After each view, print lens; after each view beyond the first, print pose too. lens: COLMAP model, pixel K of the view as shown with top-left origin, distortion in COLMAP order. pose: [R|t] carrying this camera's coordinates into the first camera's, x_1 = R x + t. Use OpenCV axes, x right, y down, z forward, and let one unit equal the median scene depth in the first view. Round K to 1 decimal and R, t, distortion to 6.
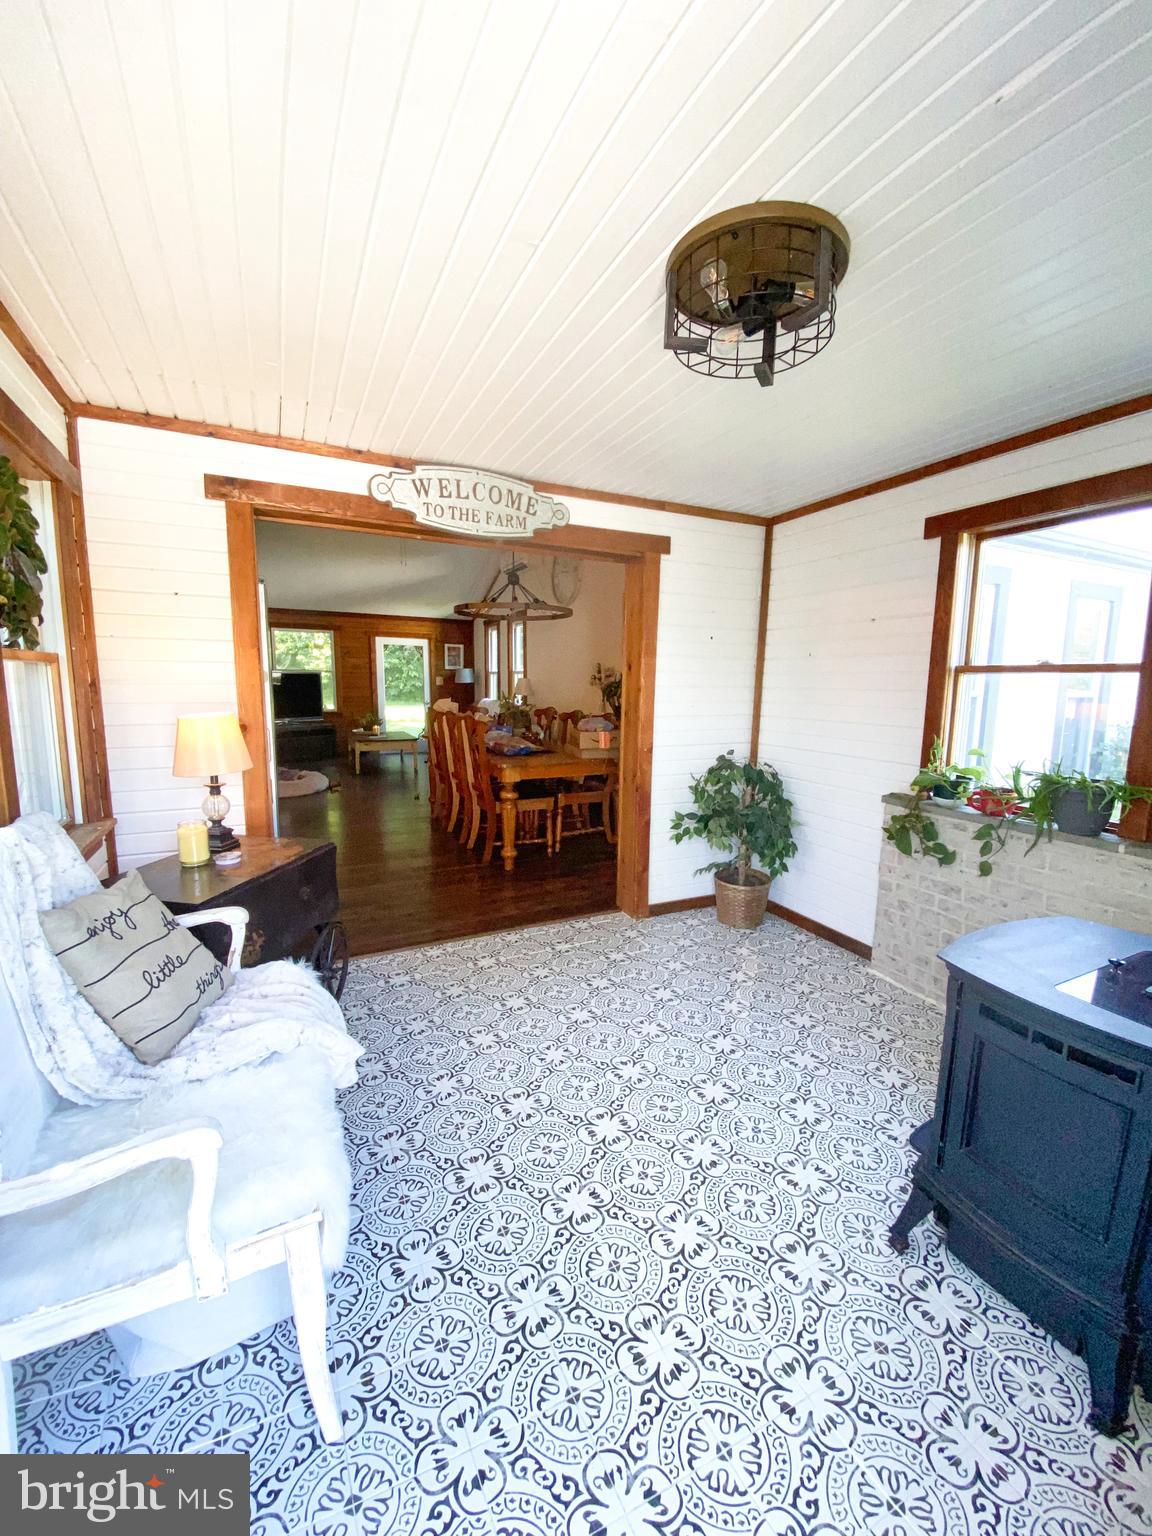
lens RADIAL K [[630.6, 0, 586.5], [0, 630.6, 772.3], [0, 0, 1]] dist [-0.014710, -0.001452]
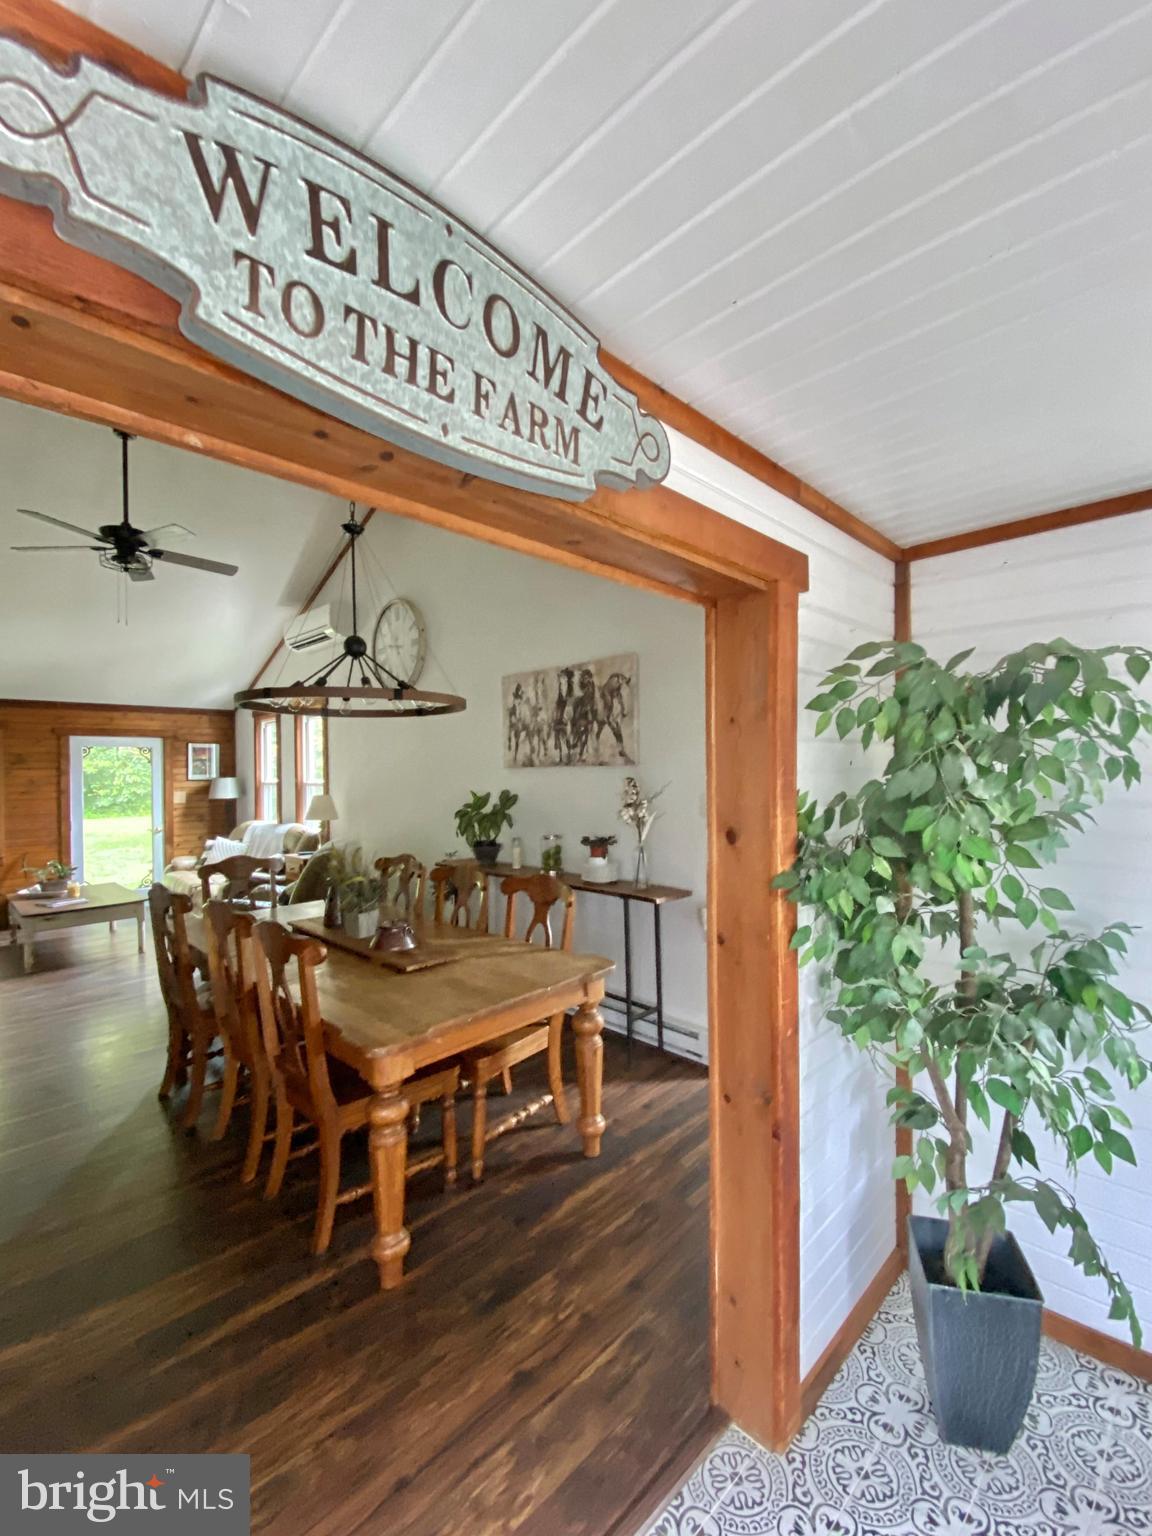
lens RADIAL K [[630.6, 0, 566.6], [0, 630.6, 757.6], [0, 0, 1]] dist [-0.014710, -0.001452]
pose [[0.942403, -0.018570, 0.333962, -0.210627], [0.070751, 0.986932, -0.144773, -0.195608], [-0.326910, 0.160062, 0.931402, 0.731911]]
